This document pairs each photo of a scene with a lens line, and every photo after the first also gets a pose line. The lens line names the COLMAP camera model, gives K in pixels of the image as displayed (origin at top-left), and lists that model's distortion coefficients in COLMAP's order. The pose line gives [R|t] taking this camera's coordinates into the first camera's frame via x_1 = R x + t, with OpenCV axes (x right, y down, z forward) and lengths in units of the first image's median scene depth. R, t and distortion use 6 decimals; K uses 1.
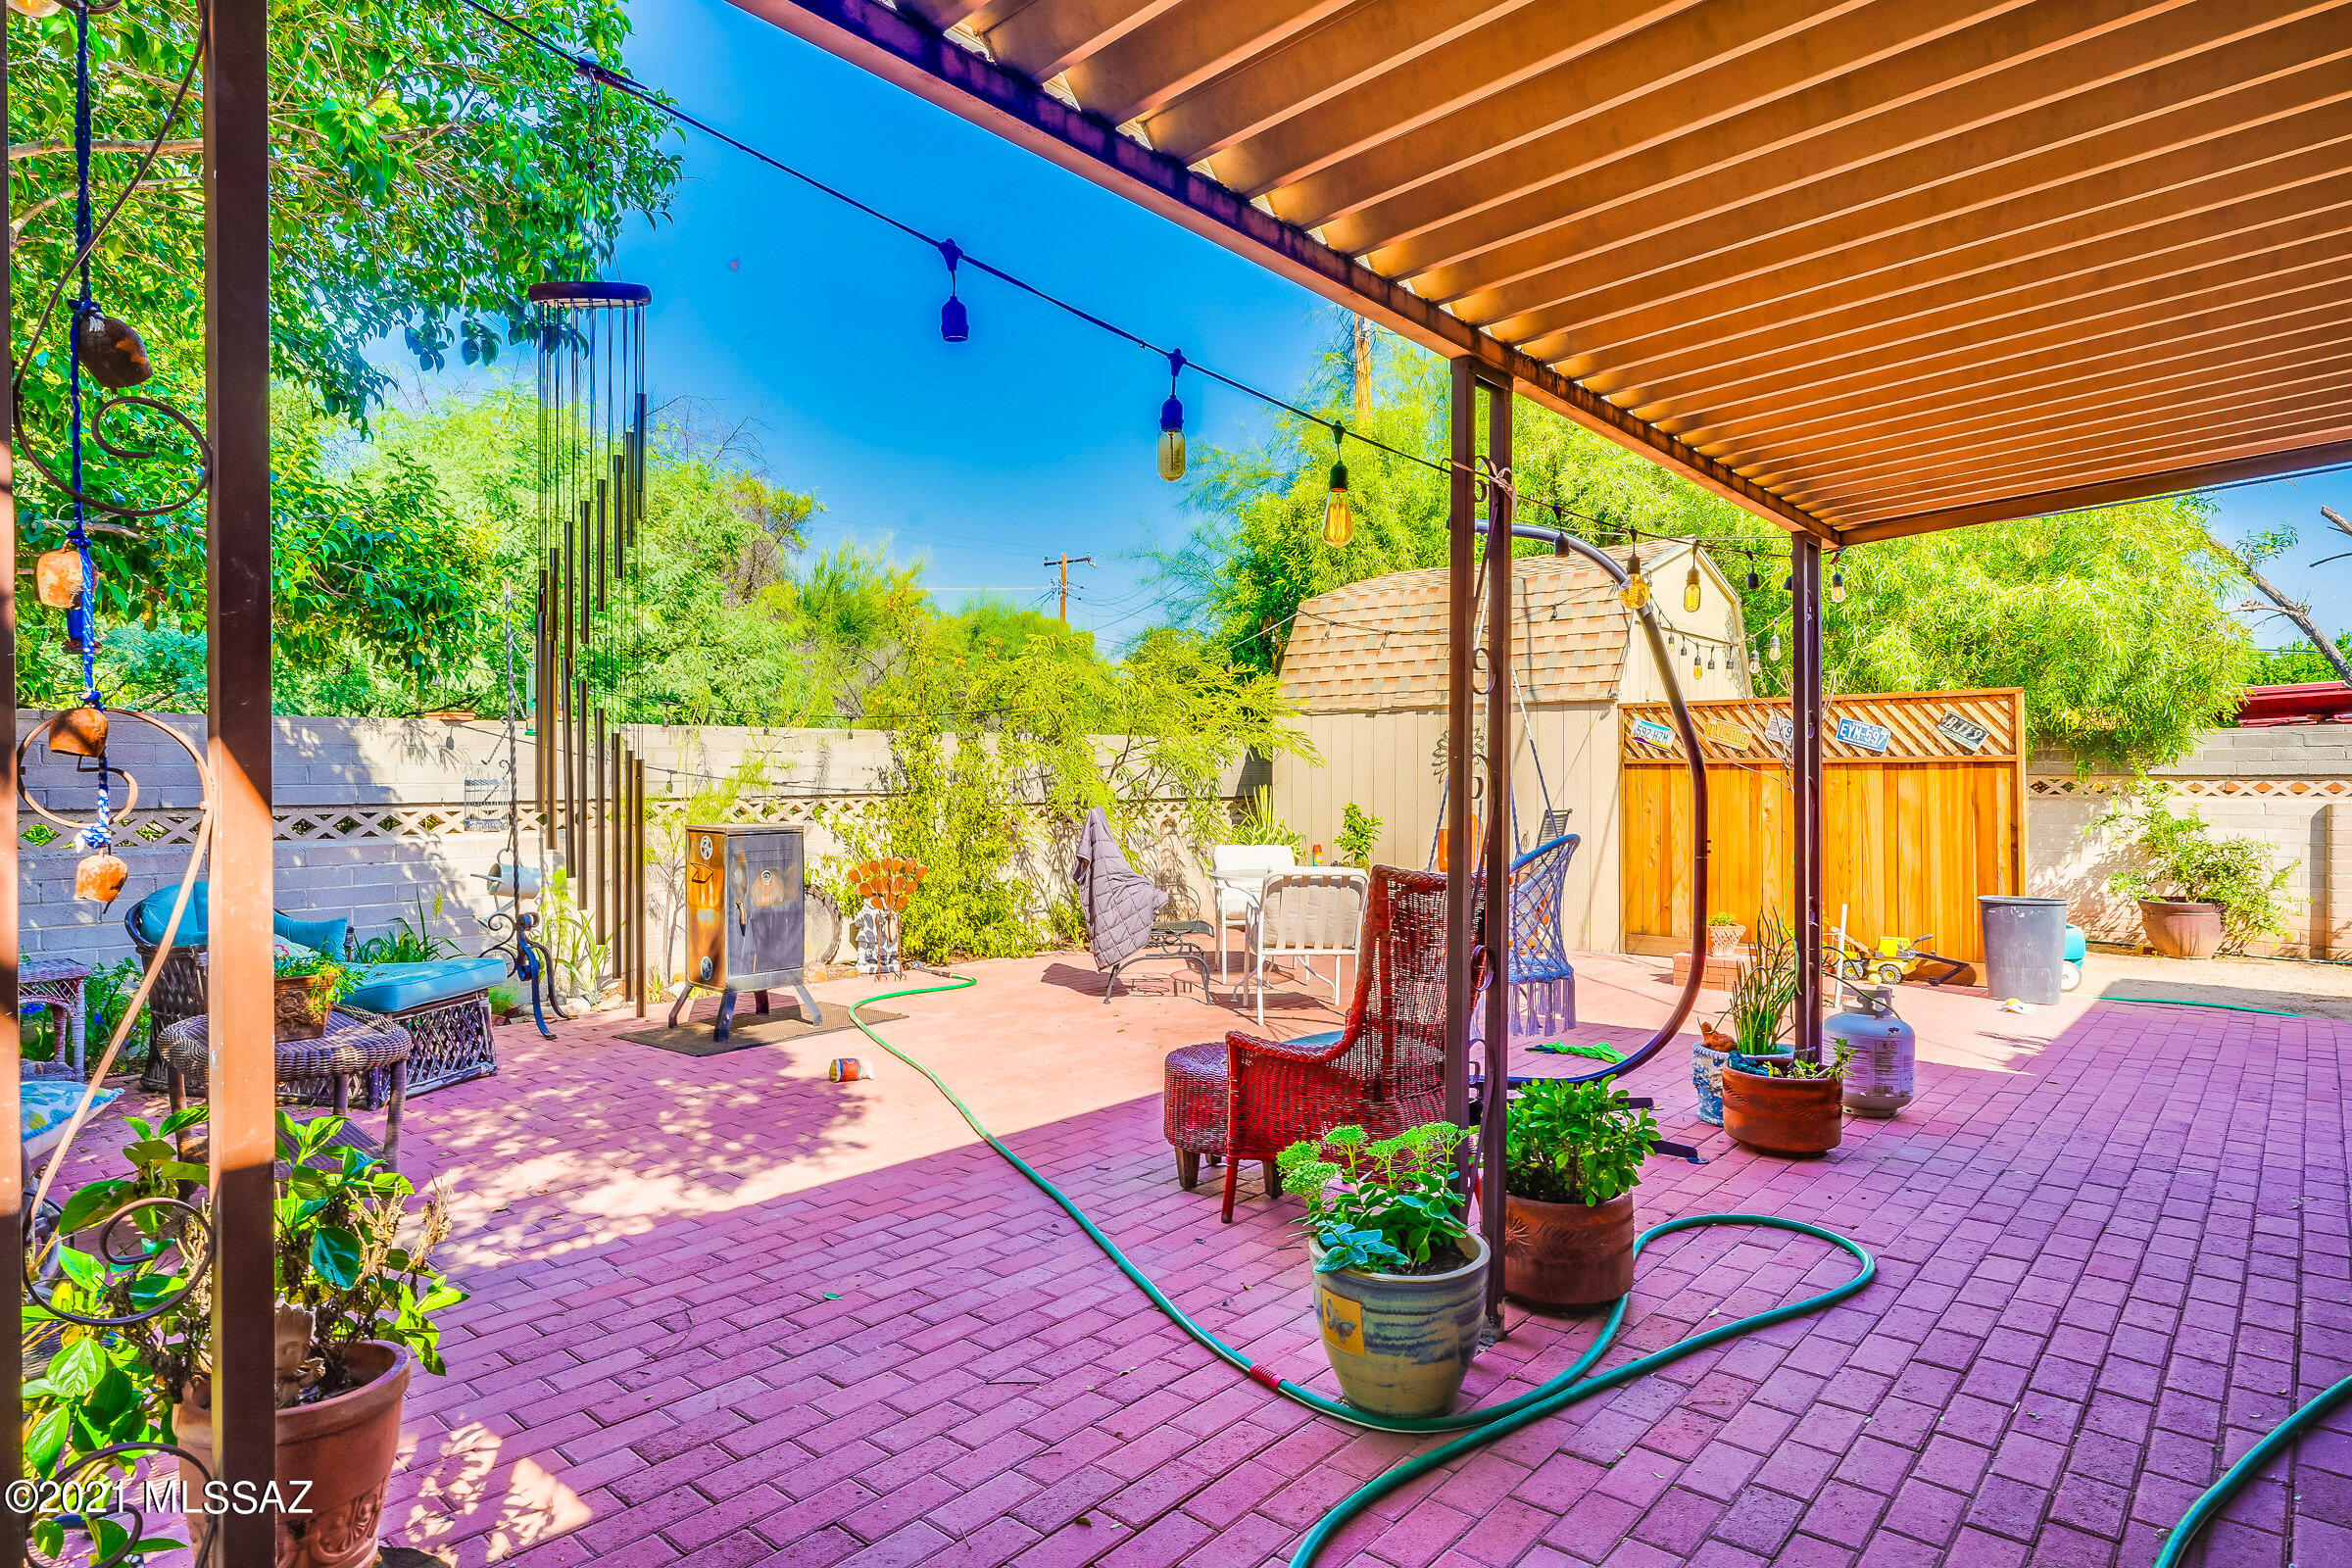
lens RADIAL K [[1268.2, 0, 1176.0], [0, 1268.2, 784.0], [0, 0, 1]] dist [-0.014541, 0.002121]
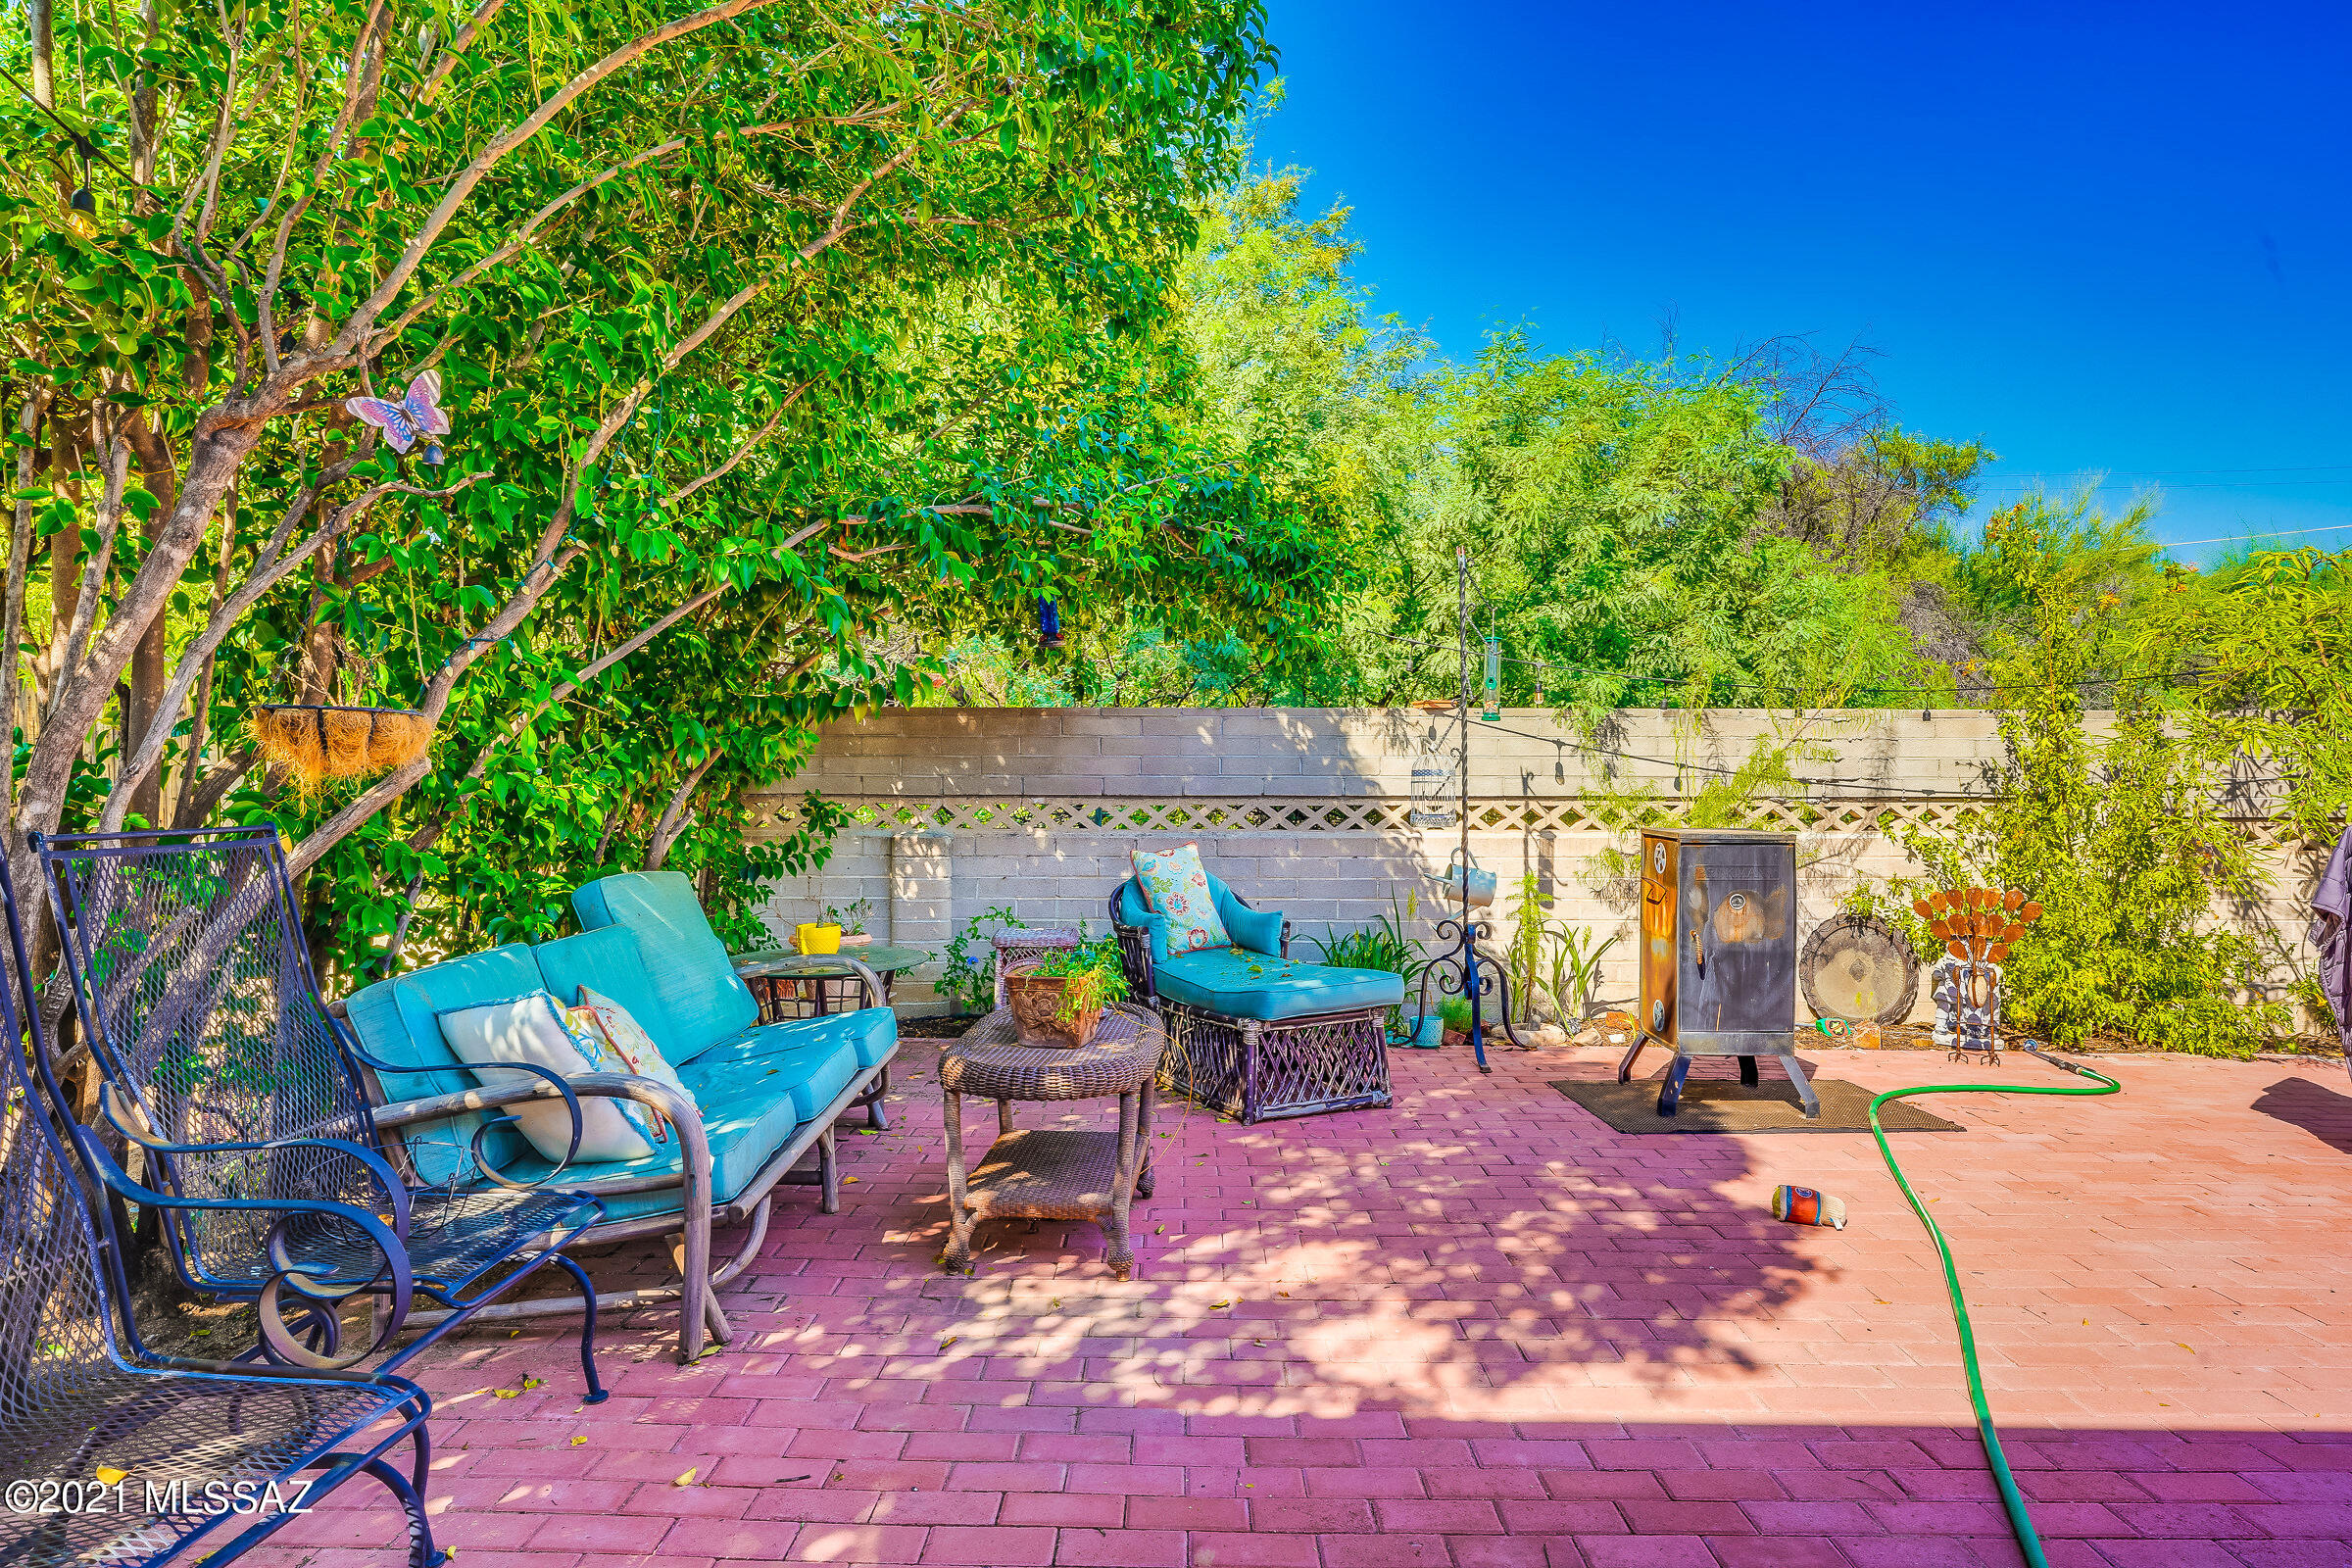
lens RADIAL K [[1268.2, 0, 1176.0], [0, 1268.2, 784.0], [0, 0, 1]] dist [-0.014541, 0.002121]
pose [[0.648593, 0.010194, -0.761067, 0.019212], [-0.013224, 0.999910, 0.002123, 0.005991], [0.761021, 0.008687, 0.648669, 0.249441]]
